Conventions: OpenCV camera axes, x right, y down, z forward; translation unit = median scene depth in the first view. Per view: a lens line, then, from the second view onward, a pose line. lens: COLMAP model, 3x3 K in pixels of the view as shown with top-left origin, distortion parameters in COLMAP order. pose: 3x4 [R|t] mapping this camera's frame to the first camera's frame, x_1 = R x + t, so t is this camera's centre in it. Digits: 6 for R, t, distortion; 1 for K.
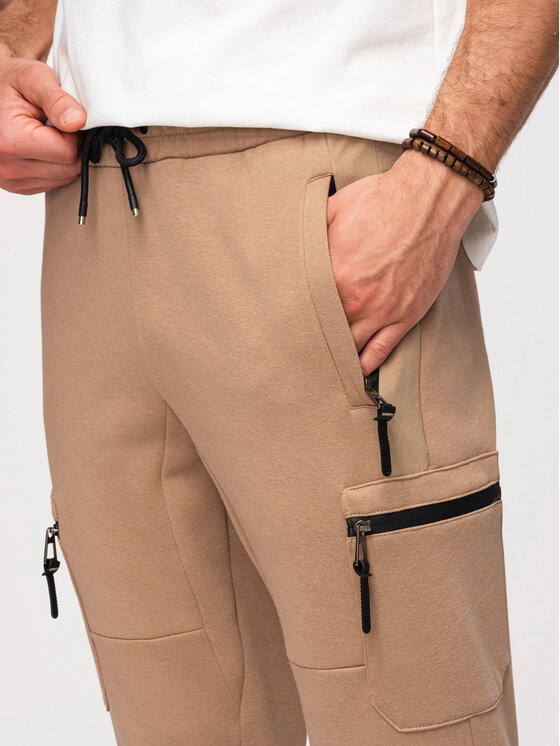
lens RADIAL K [[1839.5, 0, 280.0], [0, 1839.5, 373.0], [0, 0, 1]] dist [0.035743, 0.540082]
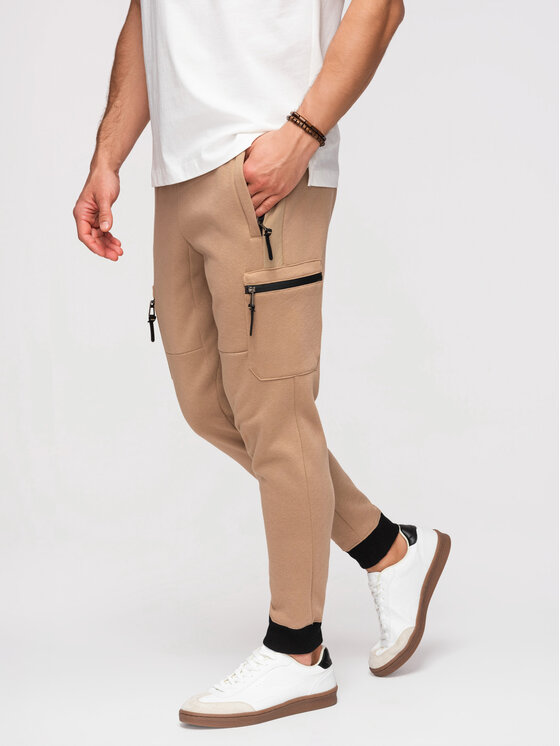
lens RADIAL K [[1848.7, 0, 280.0], [0, 1848.7, 373.0], [0, 0, 1]] dist [-0.068386, -11.124554]
pose [[0.992288, 0.074676, 0.098930, -0.139212], [-0.075804, 0.997093, 0.007687, 0.172004], [-0.098069, -0.015127, 0.995065, -1.254743]]
